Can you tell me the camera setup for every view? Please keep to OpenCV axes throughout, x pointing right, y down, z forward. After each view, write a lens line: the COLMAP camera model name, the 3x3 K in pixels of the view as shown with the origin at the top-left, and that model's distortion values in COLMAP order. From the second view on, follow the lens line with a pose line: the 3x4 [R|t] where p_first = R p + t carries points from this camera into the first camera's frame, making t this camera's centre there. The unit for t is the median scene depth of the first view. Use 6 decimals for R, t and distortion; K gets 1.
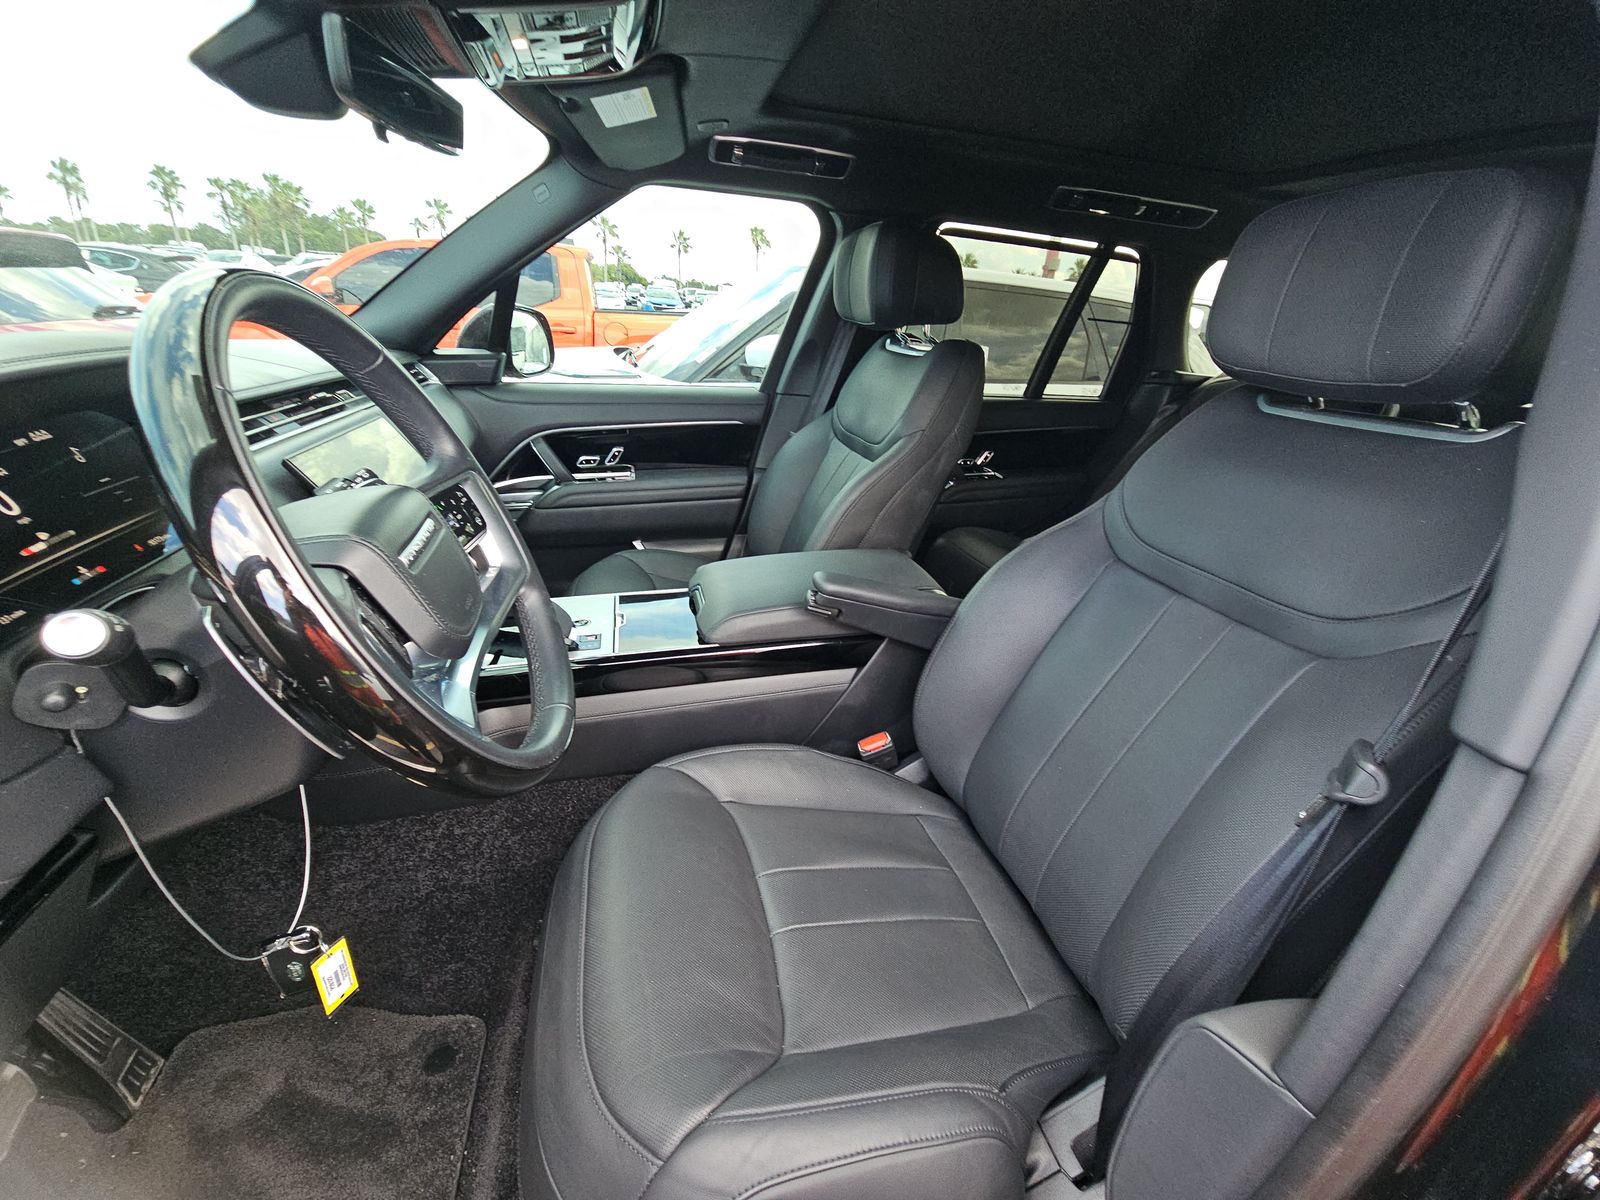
lens RADIAL K [[647.1, 0, 800.0], [0, 647.1, 600.0], [0, 0, 1]] dist [0.000759, -0.007600]
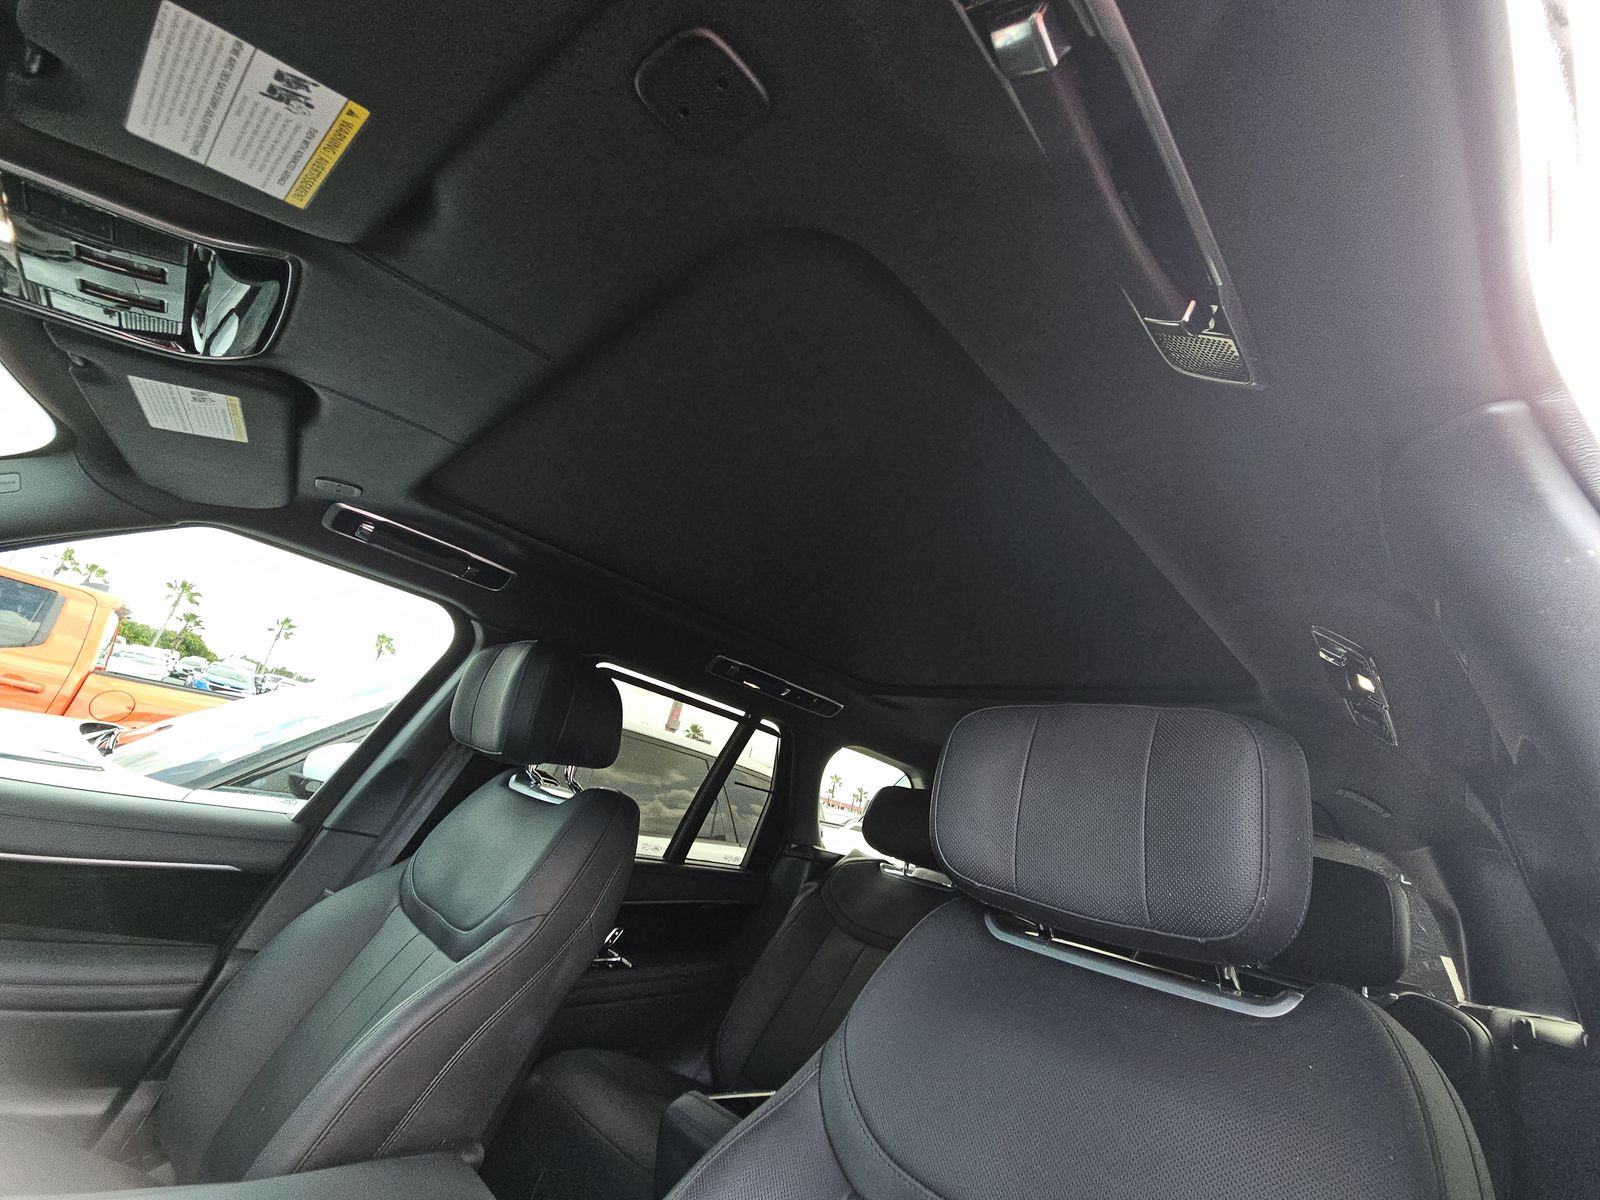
lens RADIAL K [[655.0, 0, 802.9], [0, 655.0, 595.0], [0, 0, 1]] dist [0.000247, -0.000474]
pose [[0.848419, 0.268382, 0.456242, 0.013857], [0.068092, 0.799433, -0.596884, -0.081971], [-0.524927, 0.537474, 0.659980, 0.181127]]
